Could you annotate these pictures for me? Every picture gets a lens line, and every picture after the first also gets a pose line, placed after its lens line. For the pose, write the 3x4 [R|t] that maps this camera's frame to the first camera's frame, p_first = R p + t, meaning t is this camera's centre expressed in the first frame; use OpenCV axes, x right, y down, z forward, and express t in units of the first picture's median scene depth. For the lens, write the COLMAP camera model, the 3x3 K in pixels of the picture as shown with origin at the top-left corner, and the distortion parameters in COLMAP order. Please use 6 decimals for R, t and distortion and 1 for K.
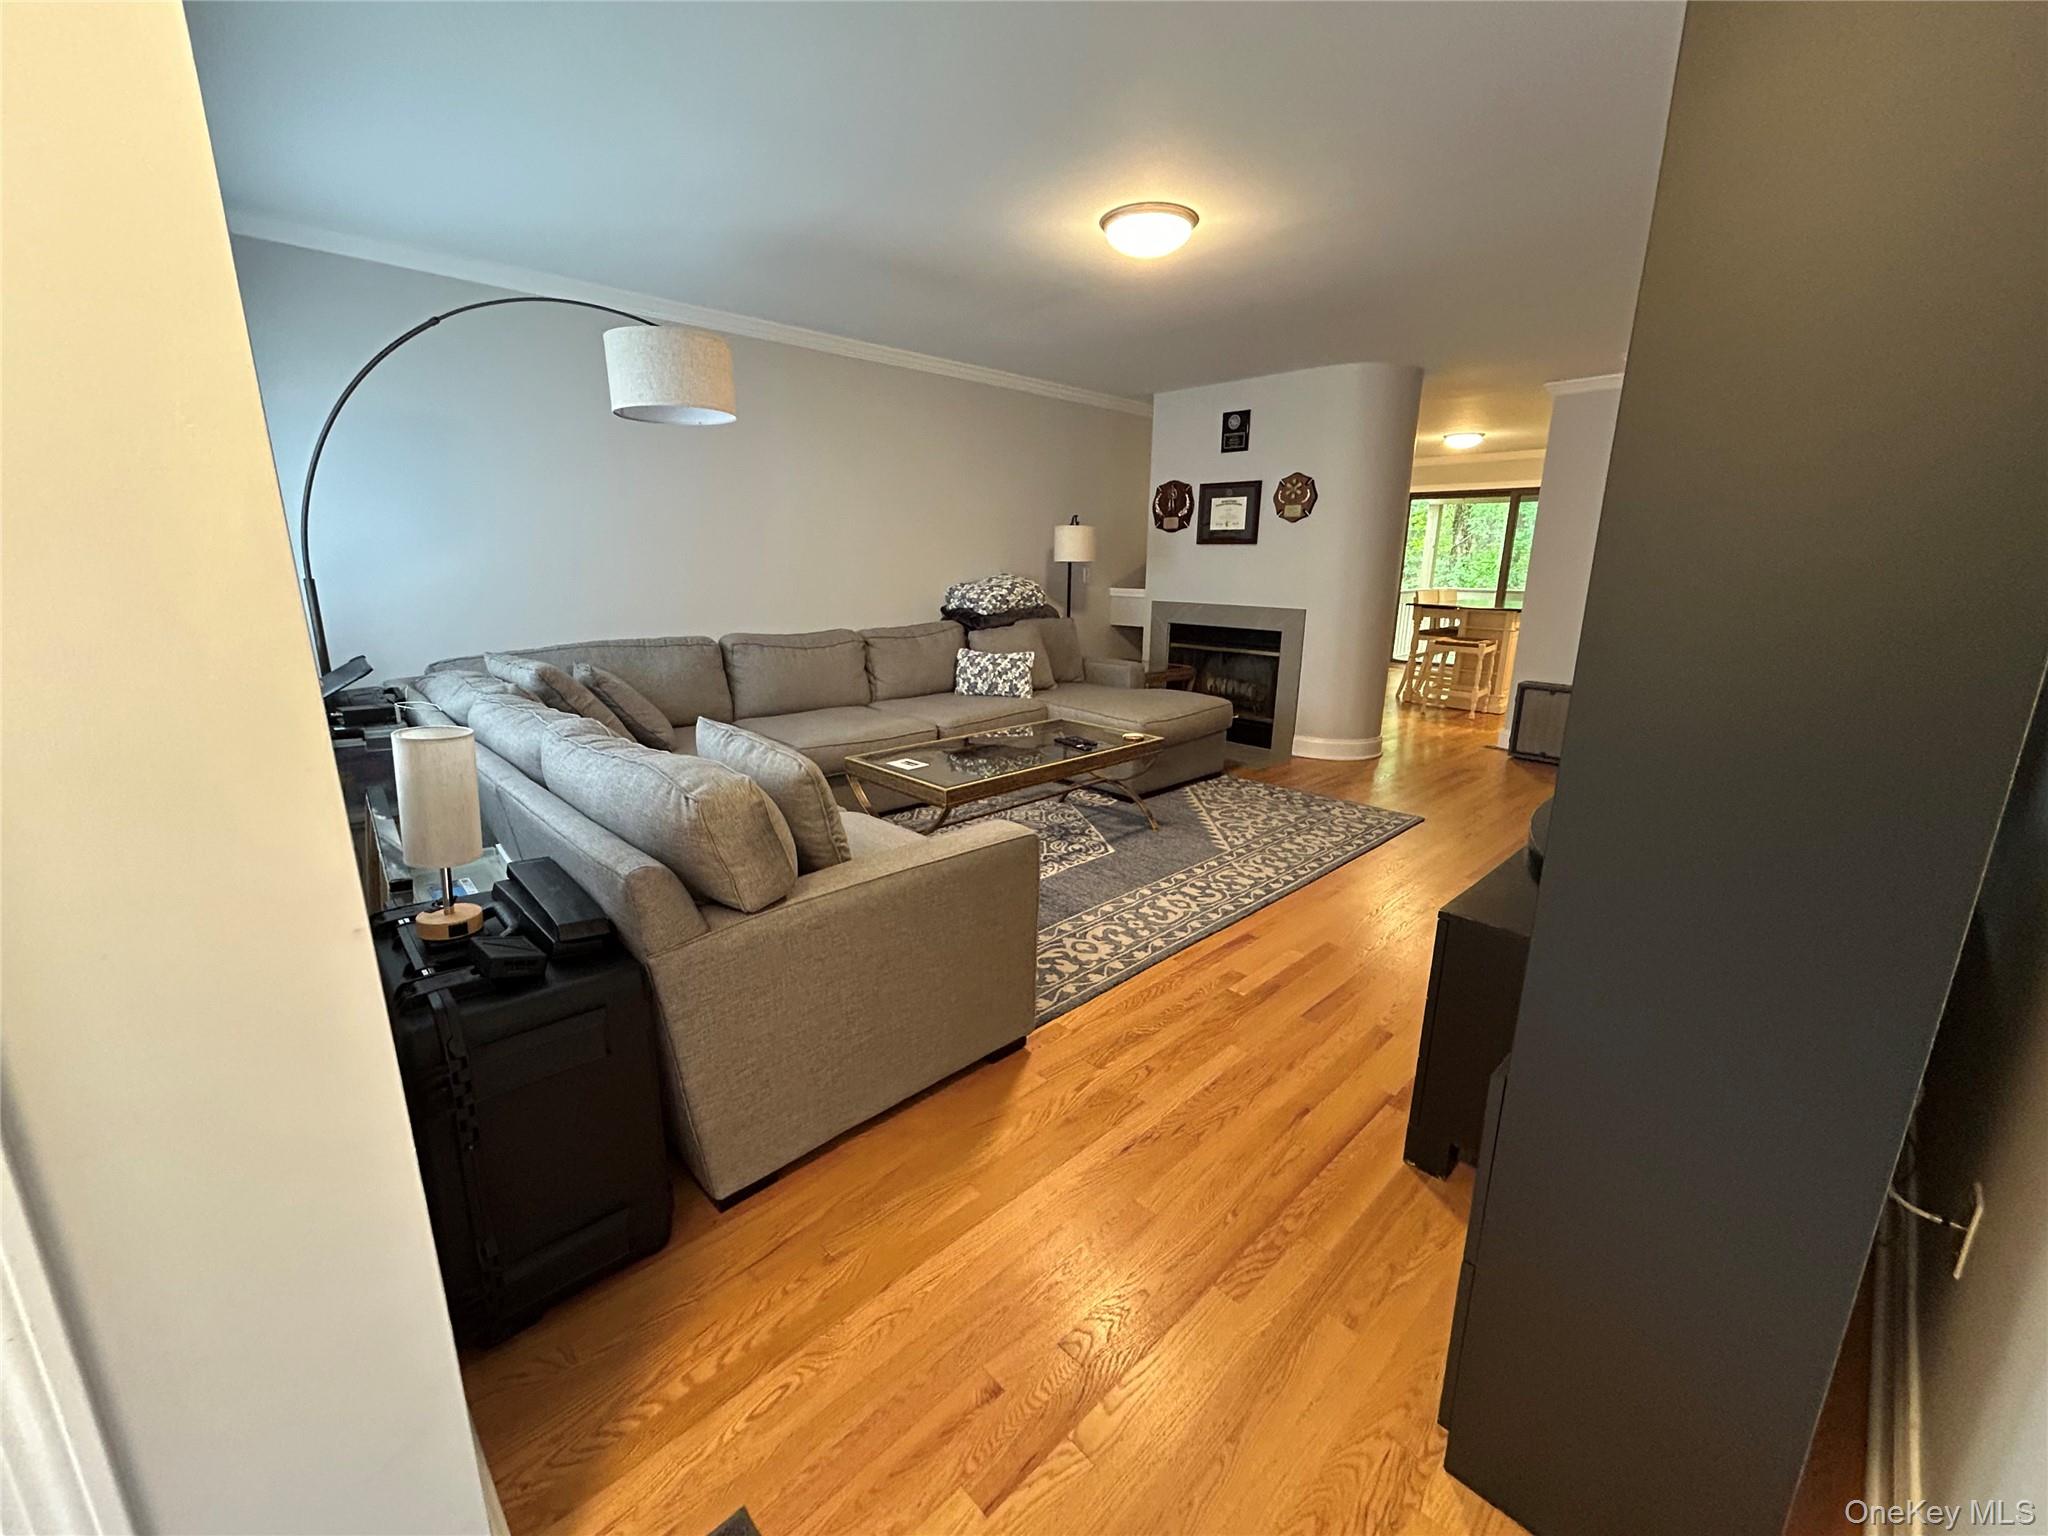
lens RADIAL K [[827.6, 0, 1021.3], [0, 827.6, 765.7], [0, 0, 1]] dist [-0.002501, -0.000250]
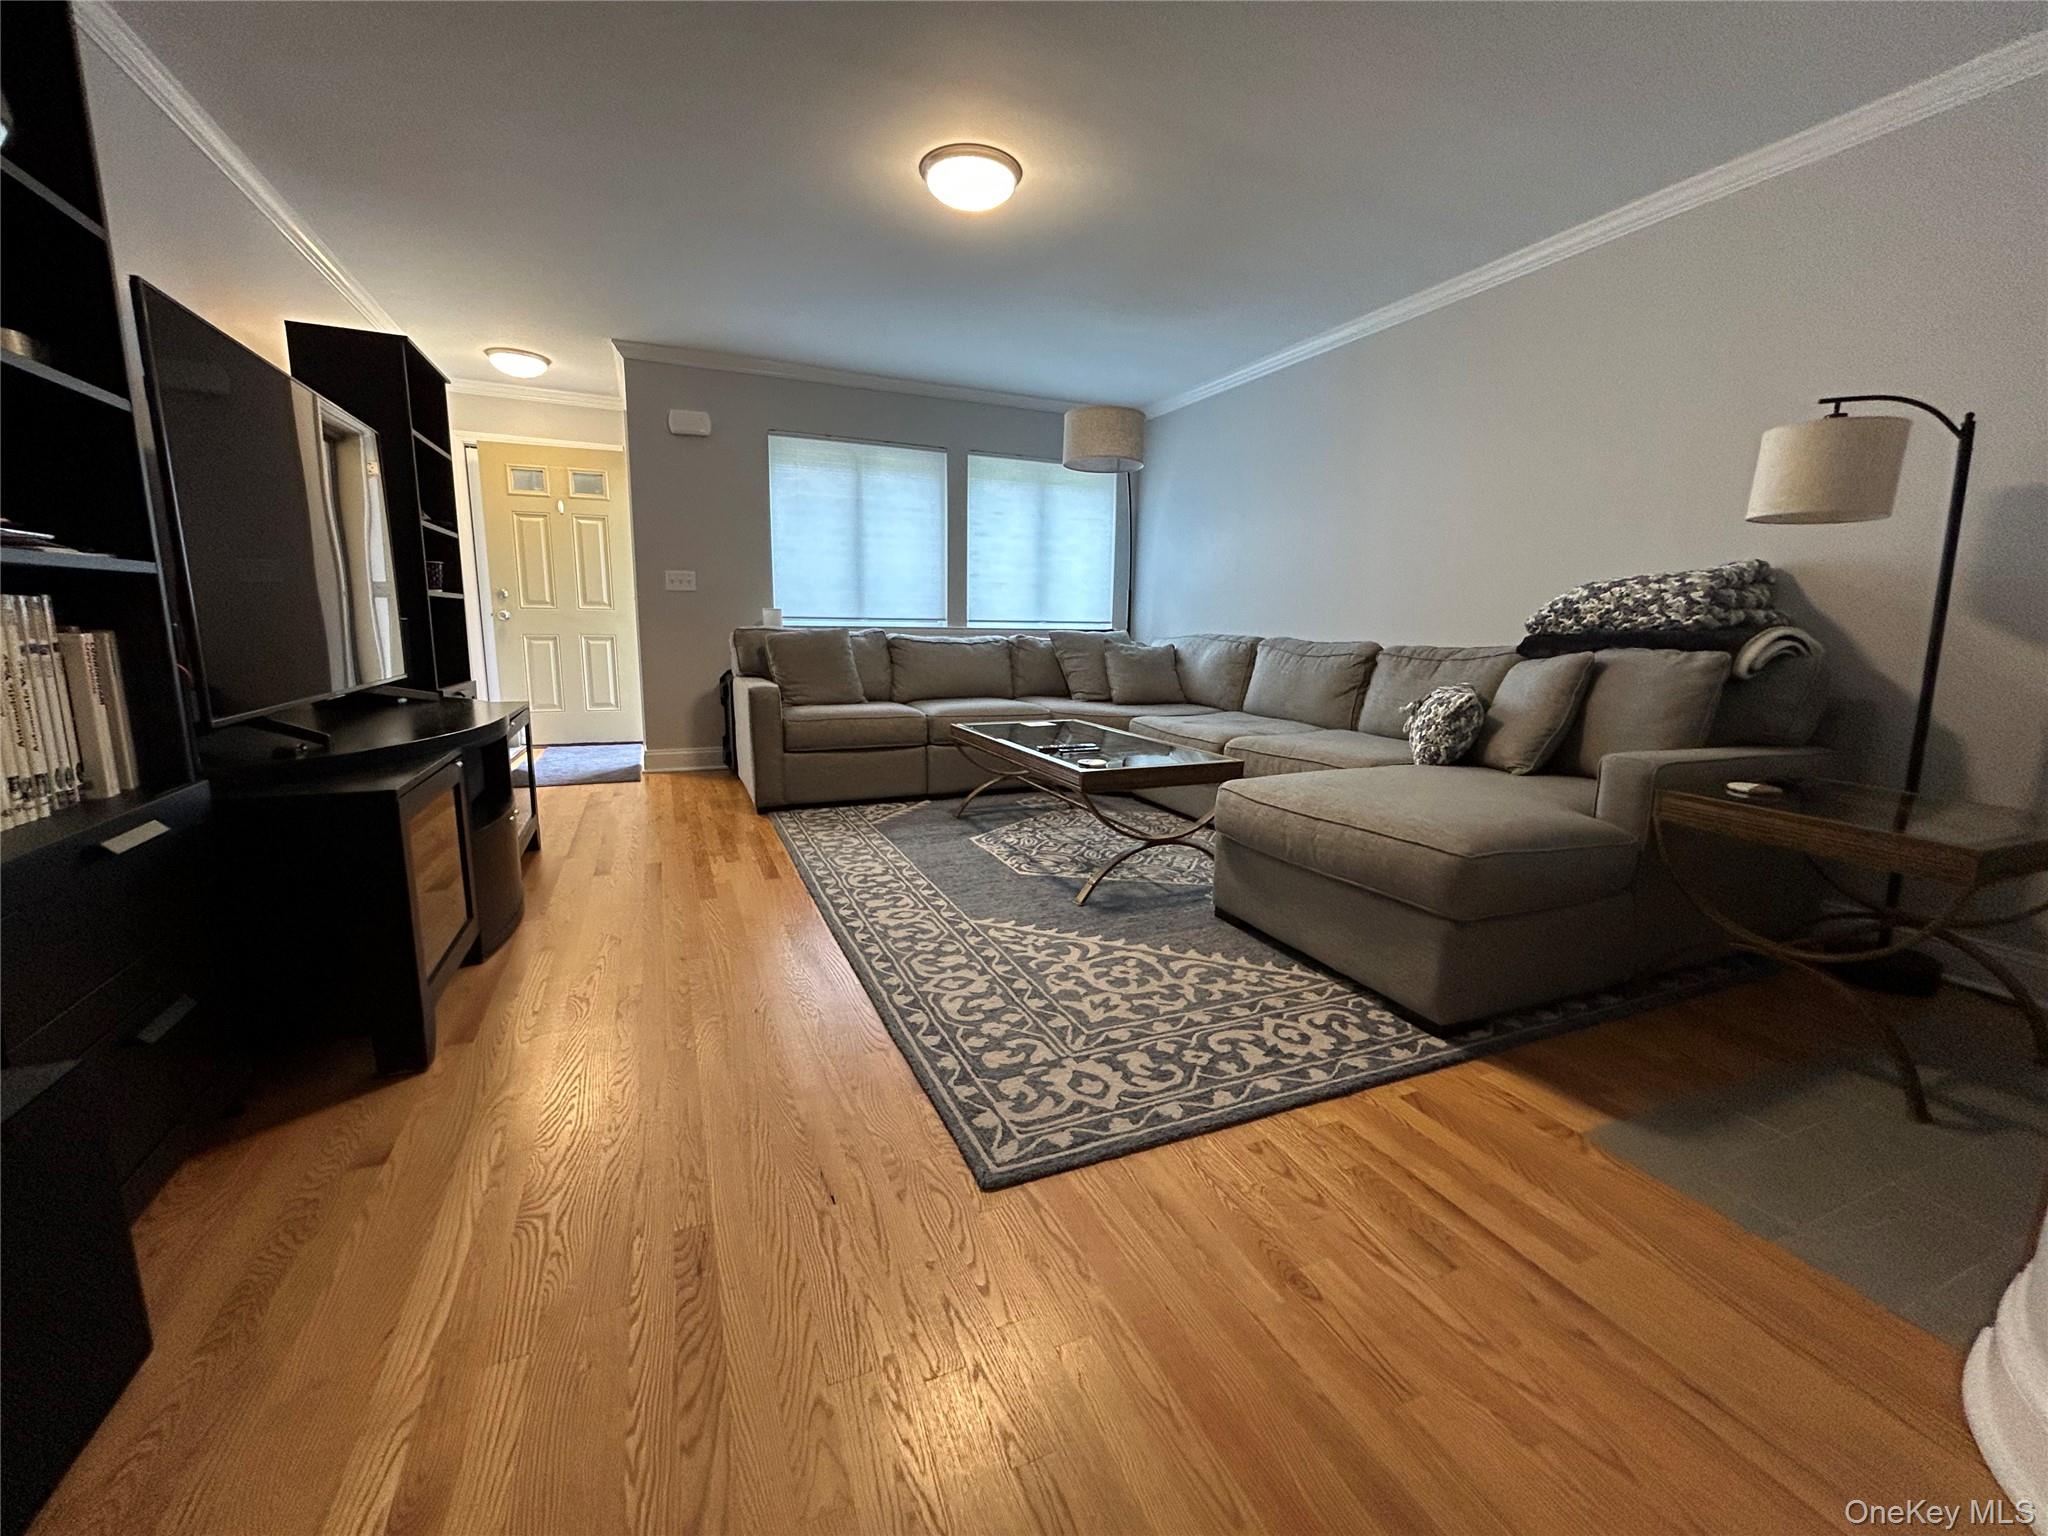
lens RADIAL K [[827.6, 0, 1021.3], [0, 827.6, 765.7], [0, 0, 1]] dist [-0.002501, -0.000250]
pose [[-0.347793, 0.146819, -0.926004, 0.844889], [-0.252867, 0.936375, 0.243436, -0.197810], [0.902828, 0.318821, -0.288539, 1.164975]]
